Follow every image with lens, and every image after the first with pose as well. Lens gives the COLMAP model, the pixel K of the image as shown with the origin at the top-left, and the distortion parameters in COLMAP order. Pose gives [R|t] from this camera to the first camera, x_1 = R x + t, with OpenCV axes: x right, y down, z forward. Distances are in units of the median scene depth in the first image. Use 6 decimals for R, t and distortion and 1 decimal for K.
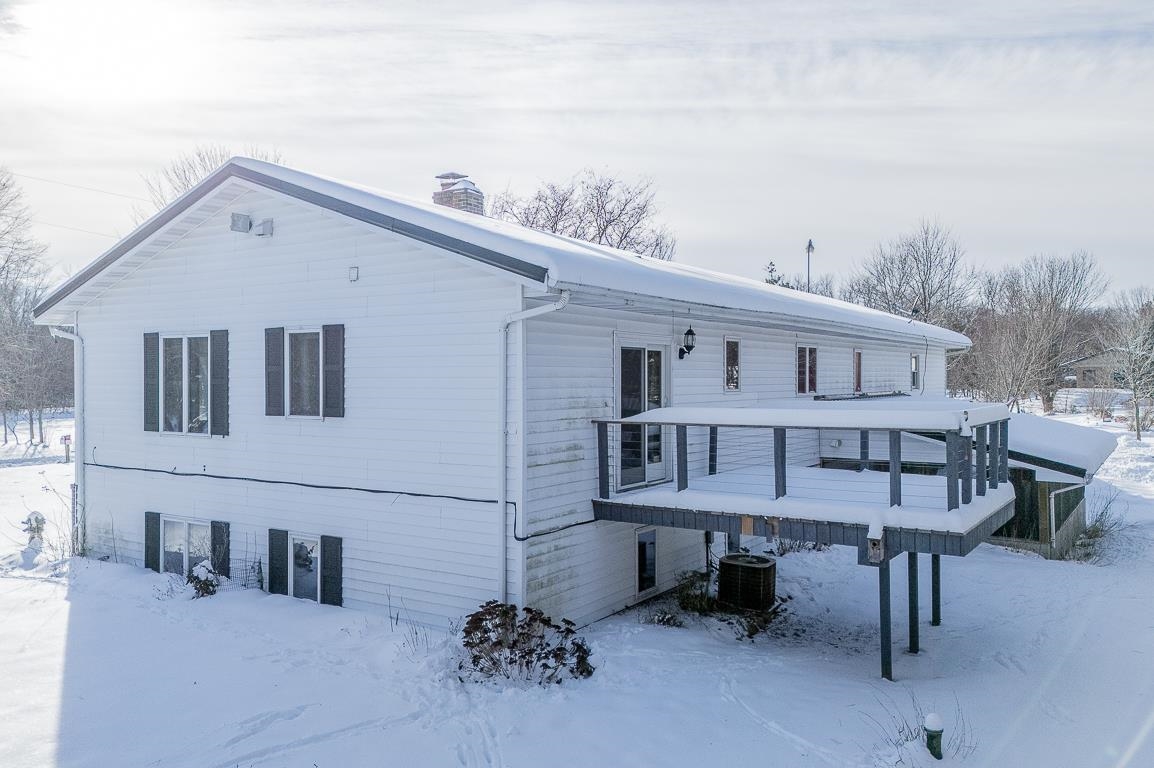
lens RADIAL K [[849.6, 0, 577.0], [0, 849.6, 384.0], [0, 0, 1]] dist [0.077963, -0.054680]
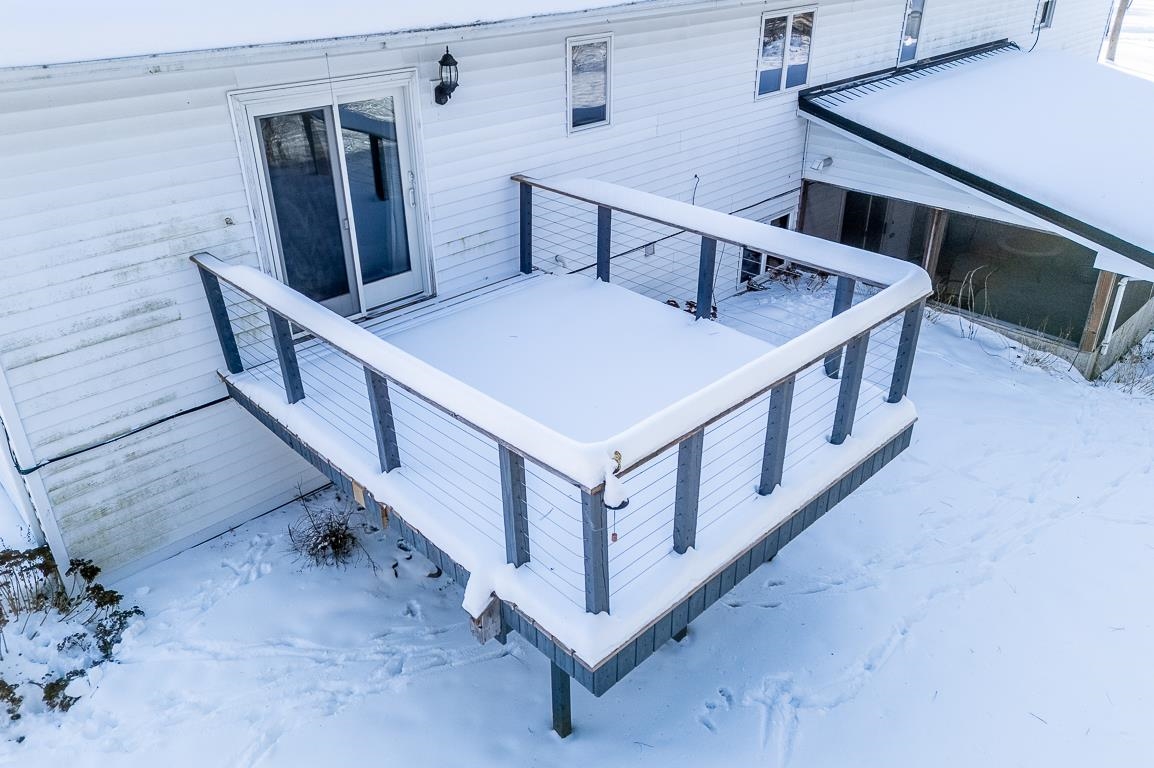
lens RADIAL K [[849.6, 0, 577.0], [0, 849.6, 384.0], [0, 0, 1]] dist [0.077963, -0.054680]
pose [[0.979081, 0.101261, -0.176483, 0.425885], [-0.004485, 0.877895, 0.478832, -0.181845], [0.203420, -0.468024, 0.859985, 0.504717]]
